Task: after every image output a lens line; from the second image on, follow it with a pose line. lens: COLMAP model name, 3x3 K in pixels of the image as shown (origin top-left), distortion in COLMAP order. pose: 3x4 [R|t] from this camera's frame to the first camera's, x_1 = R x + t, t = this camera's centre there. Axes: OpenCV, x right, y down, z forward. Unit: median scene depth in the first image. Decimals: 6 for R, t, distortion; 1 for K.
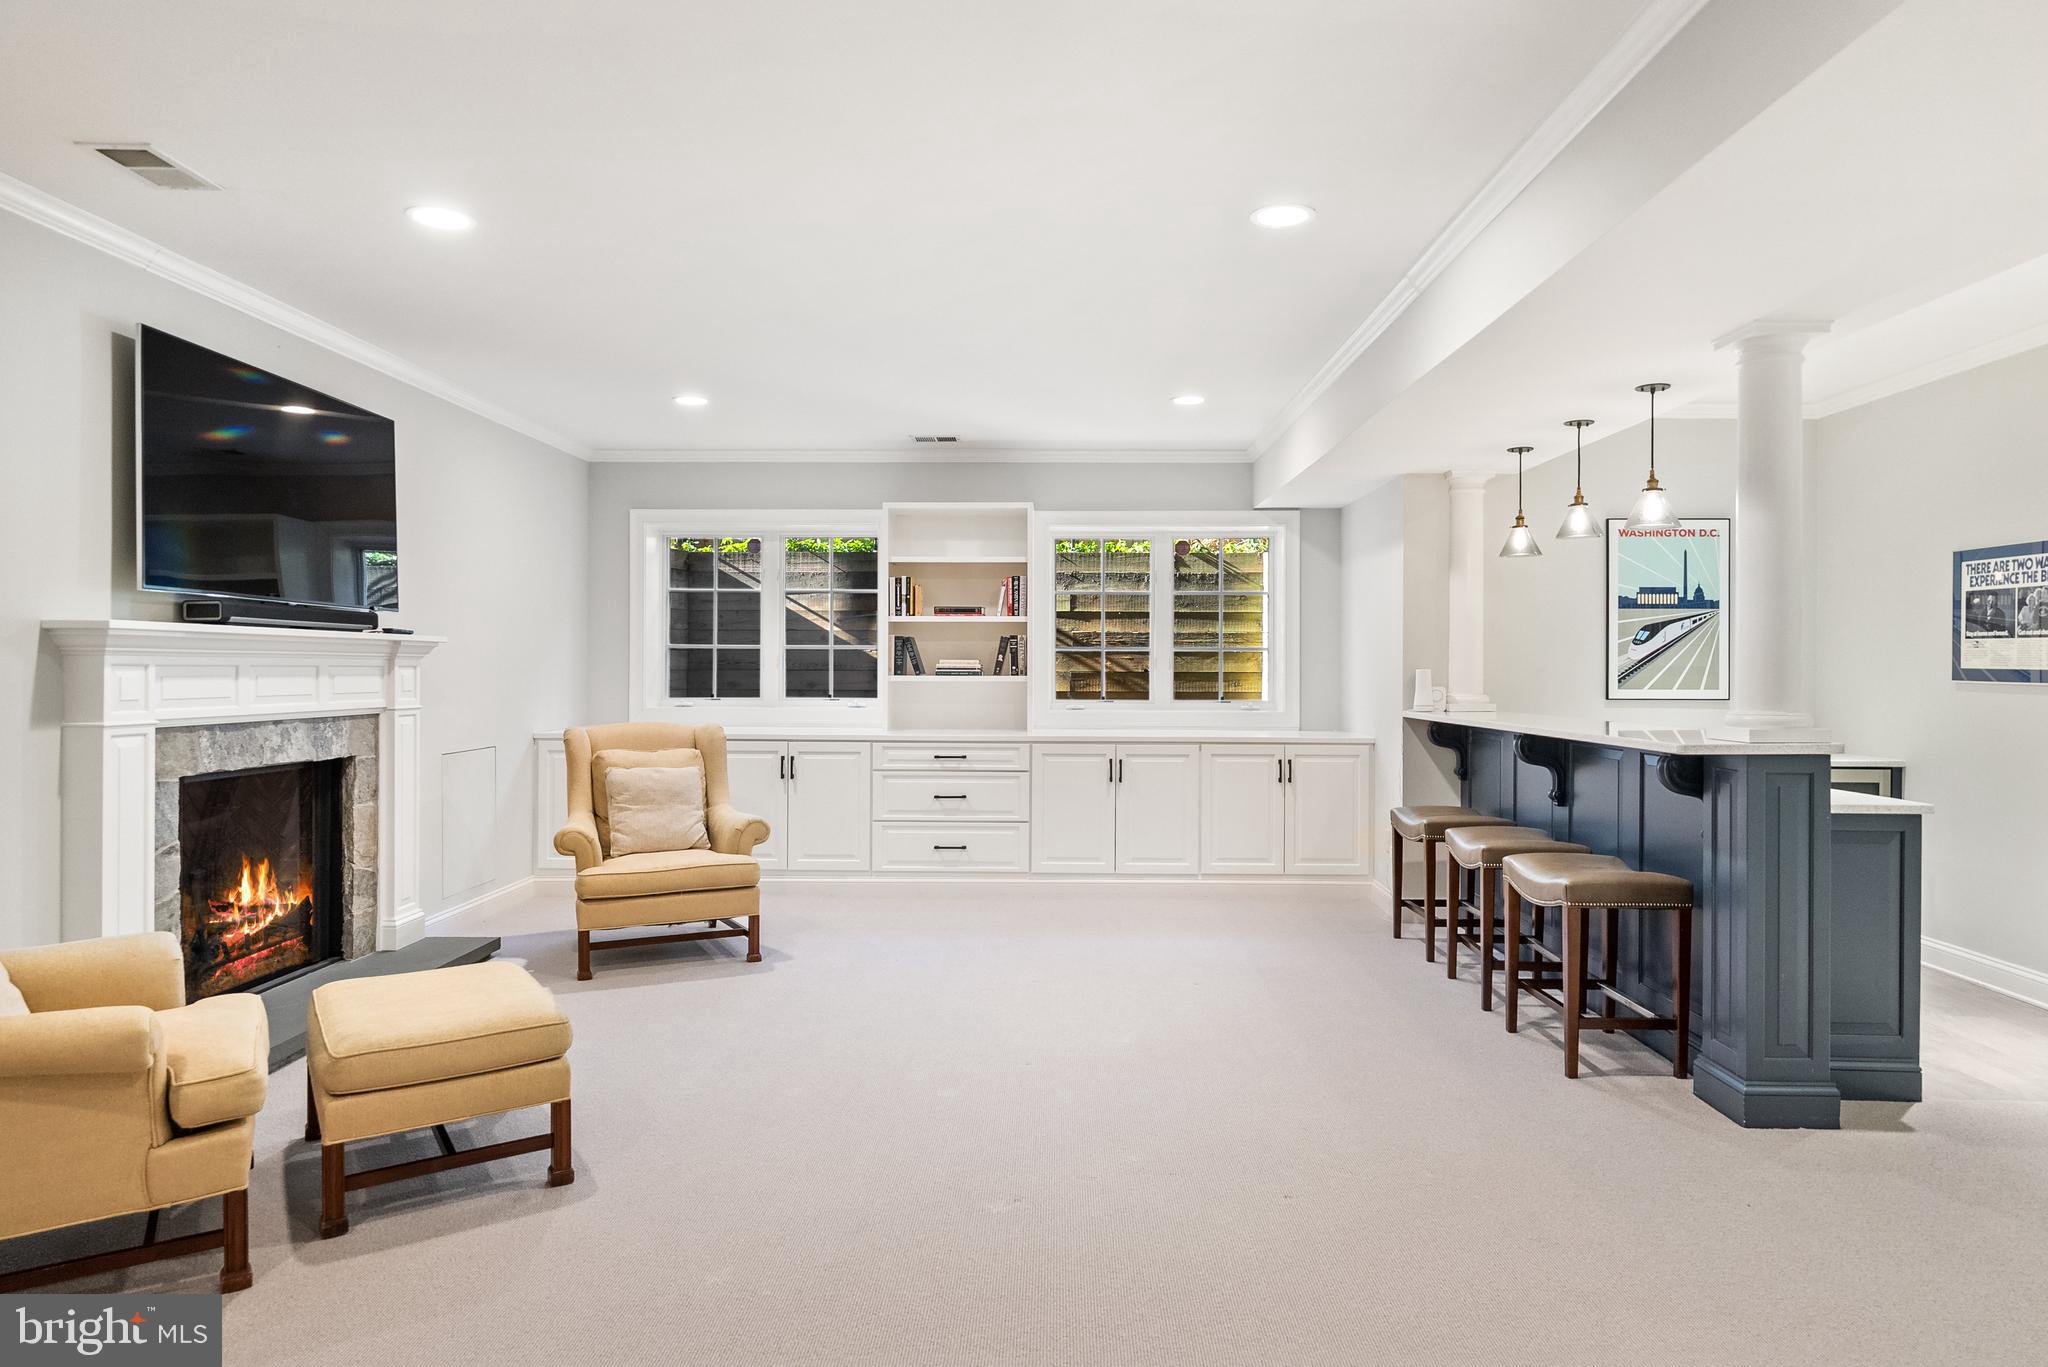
lens RADIAL K [[1210.7, 0, 1030.7], [0, 1210.7, 679.0], [0, 0, 1]] dist [0.000672, 0.000304]
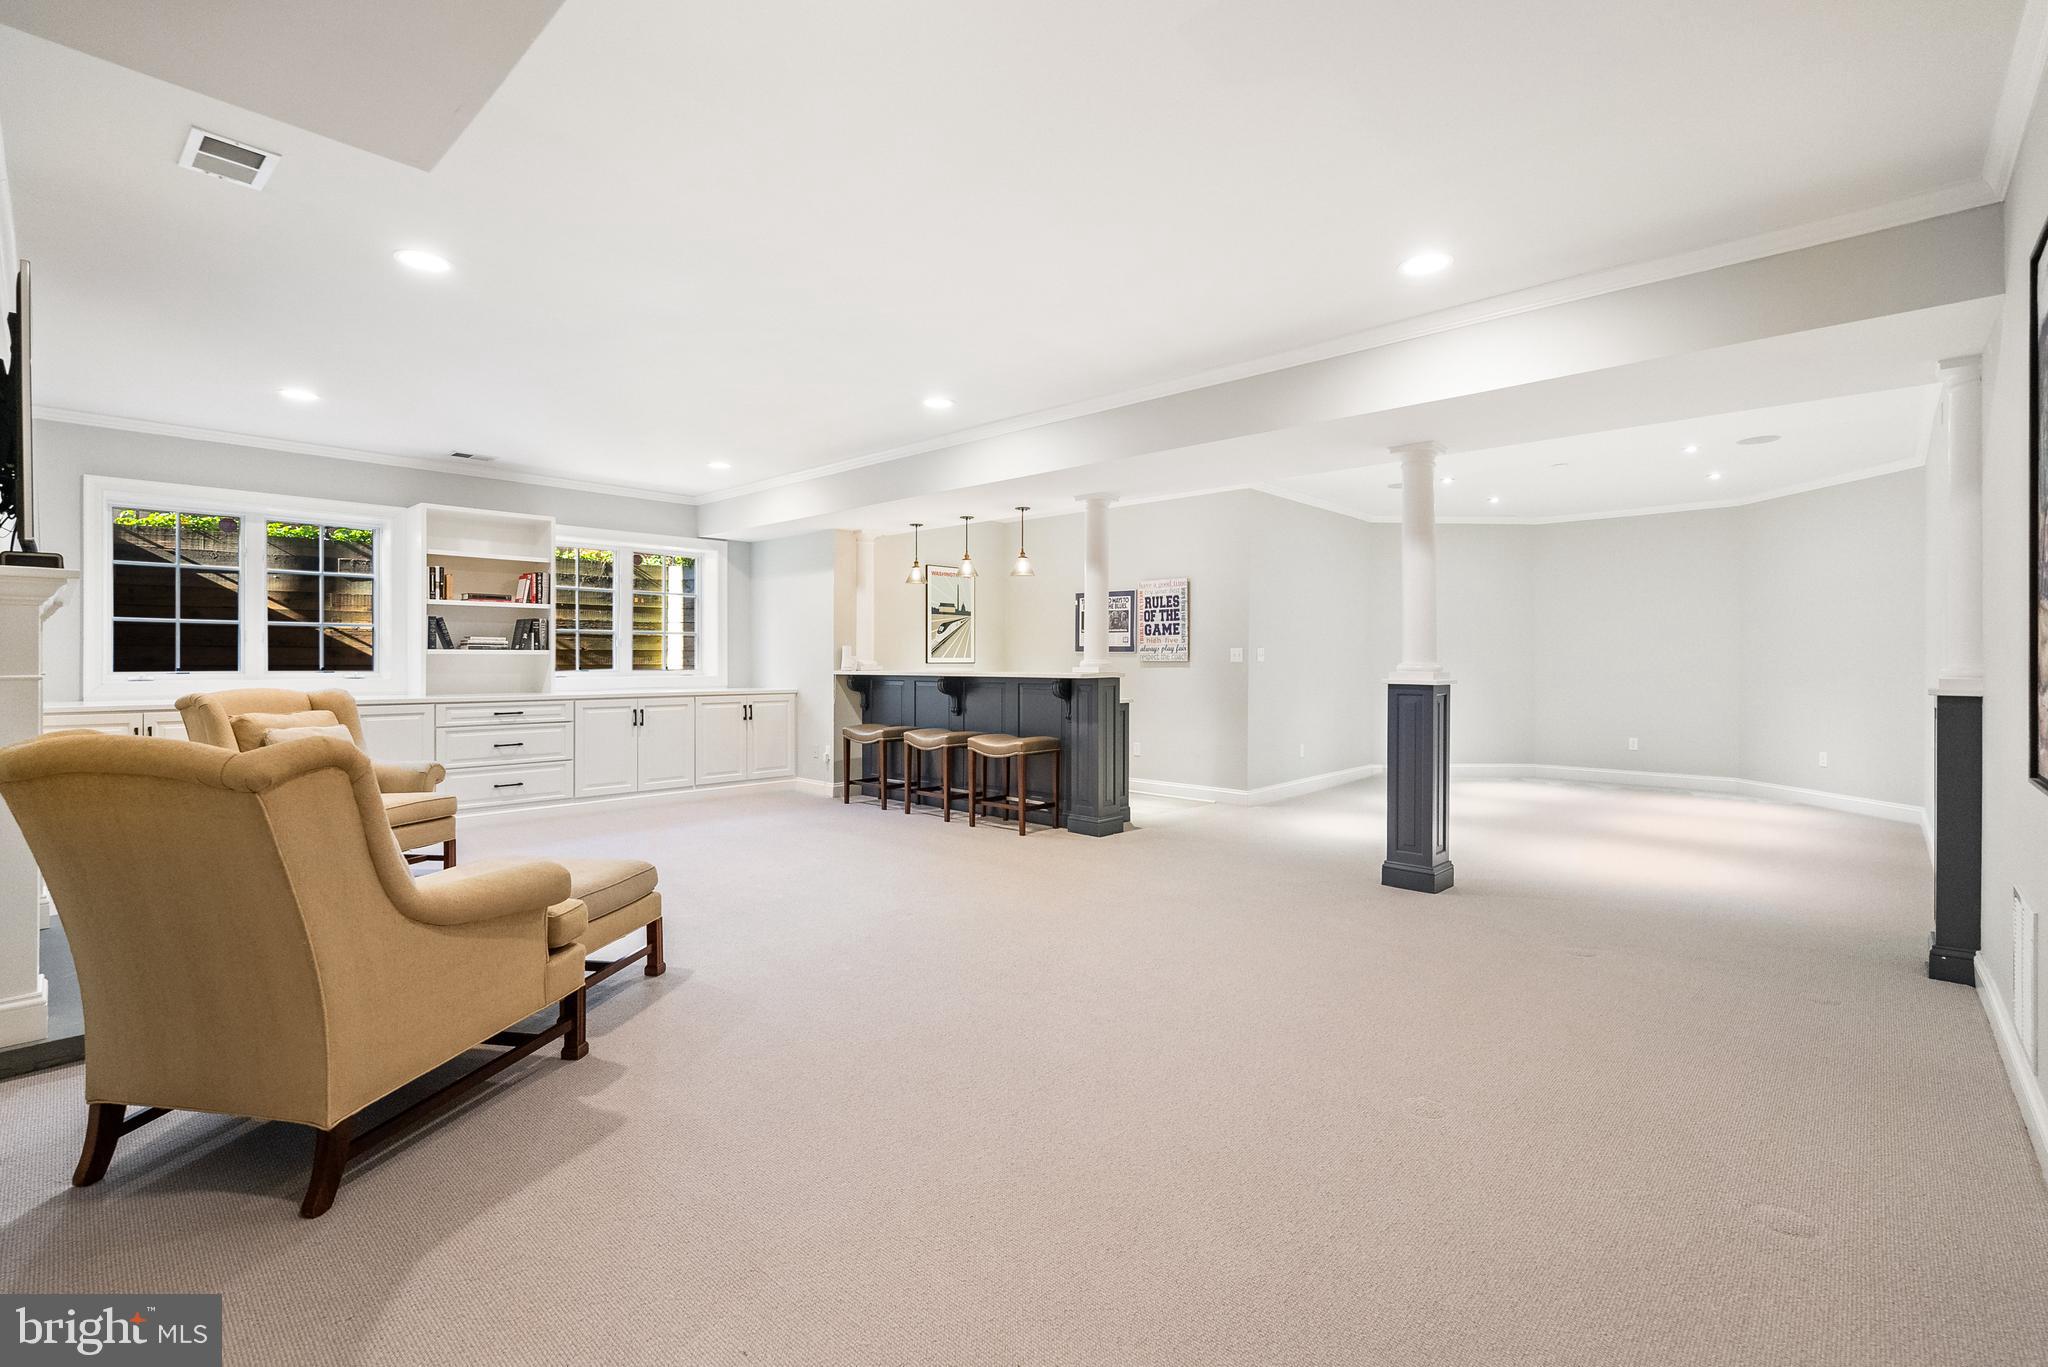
lens RADIAL K [[904.5, 0, 1030.0], [0, 904.5, 664.9], [0, 0, 1]] dist [0.002399, 0.000206]
pose [[0.672210, -0.006399, 0.740333, -0.438352], [0.008425, 0.999964, 0.000994, 0.019413], [-0.740313, 0.005570, 0.672240, -0.041733]]
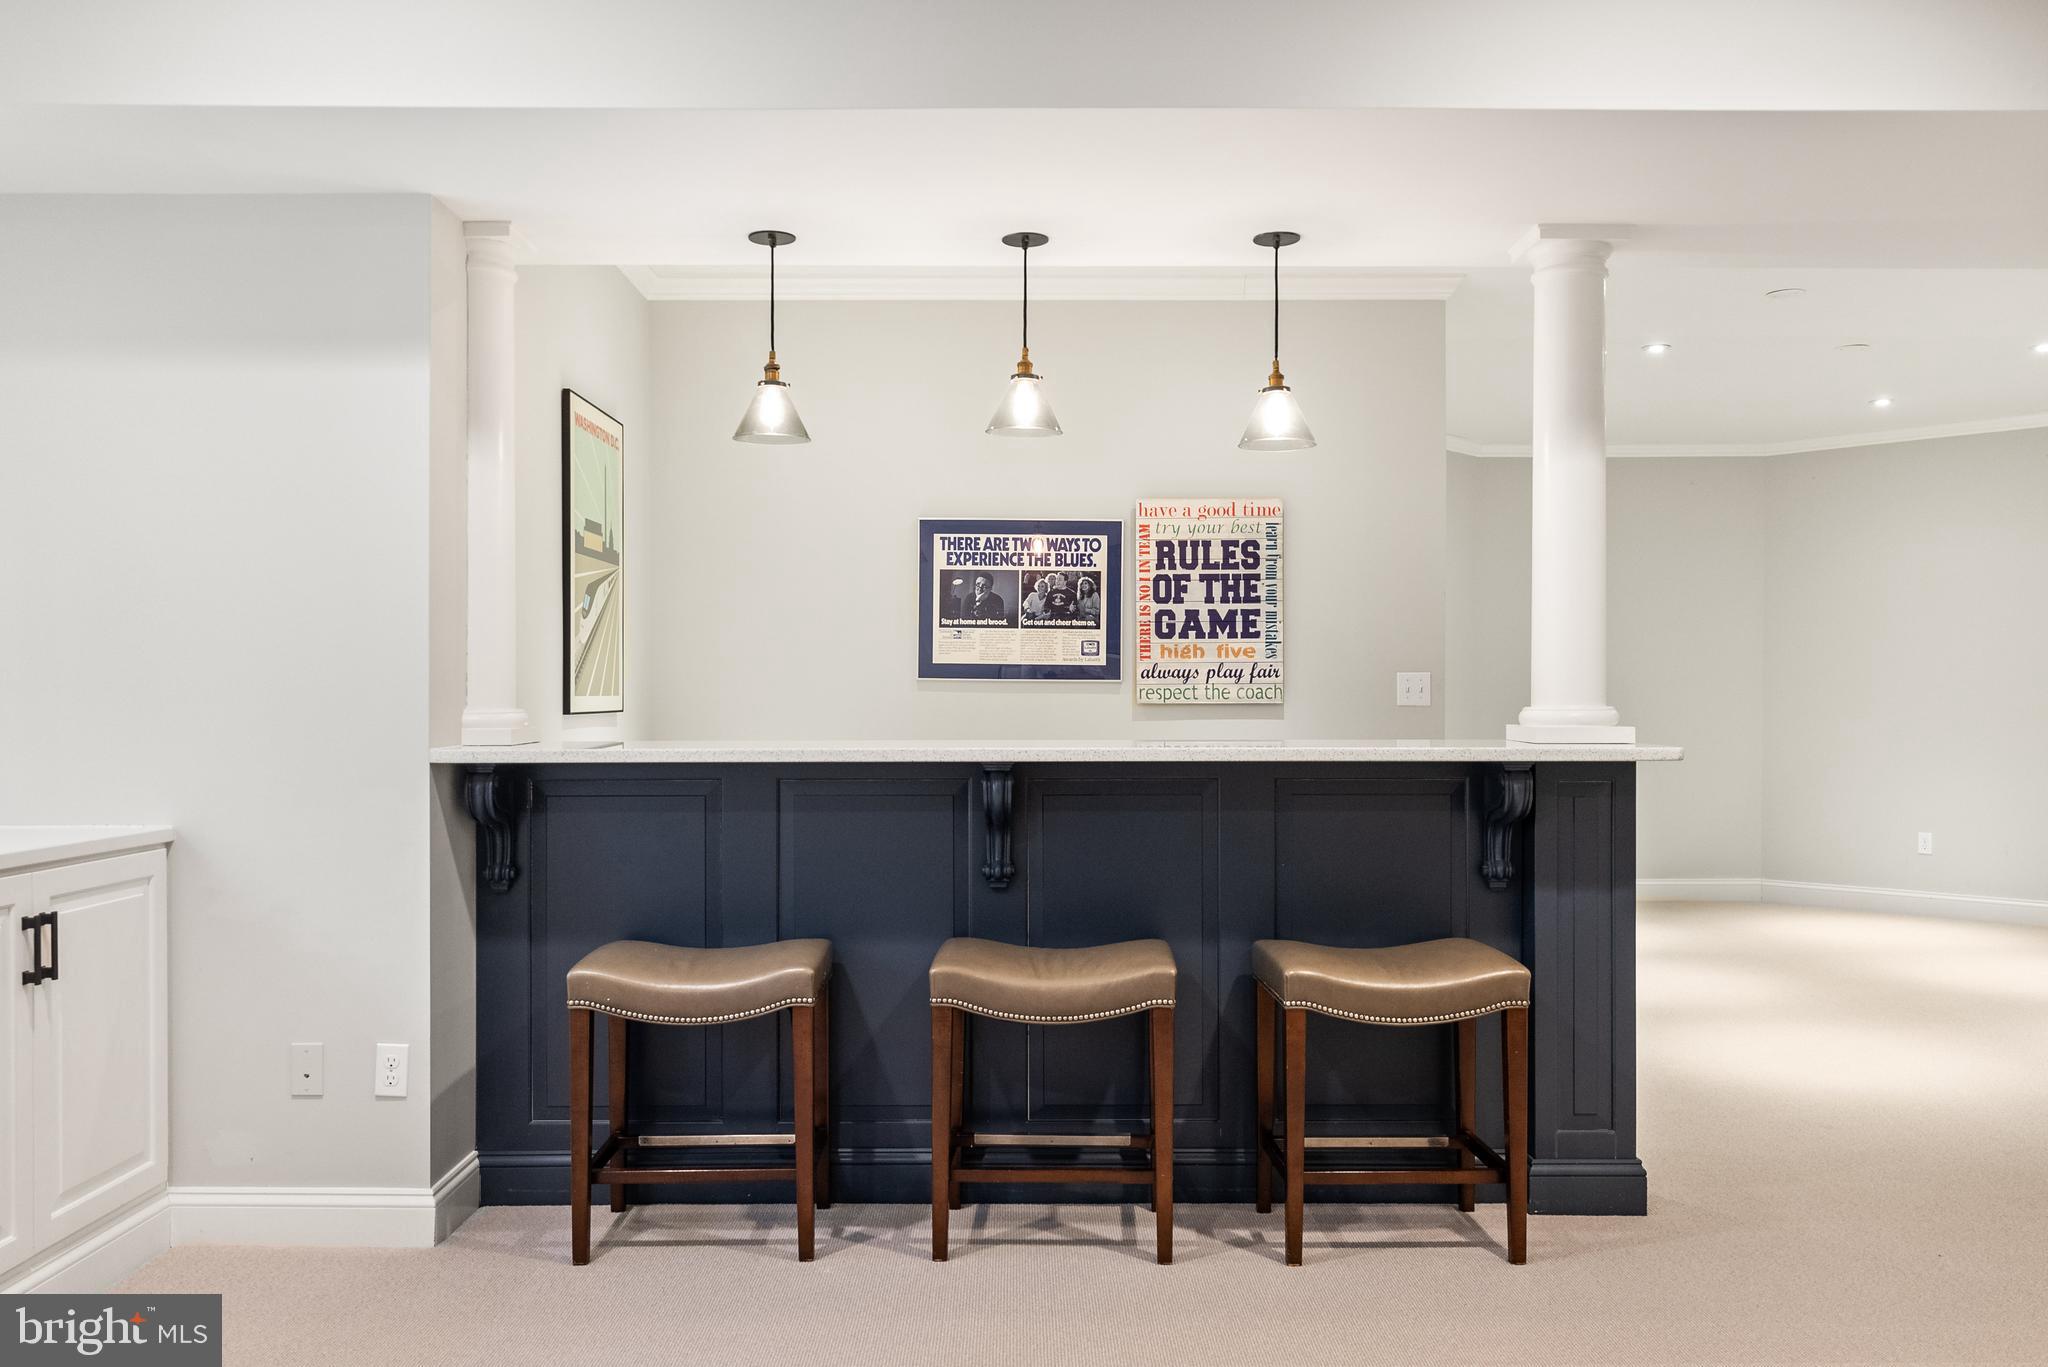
lens RADIAL K [[1607.9, 0, 1024.6], [0, 1607.9, 690.6], [0, 0, 1]] dist [0.001498, 0.000850]
pose [[-0.030394, -0.001601, 0.999537, -0.268751], [0.010307, 0.999945, 0.001916, 0.006881], [-0.999485, 0.010361, -0.030376, 0.815047]]
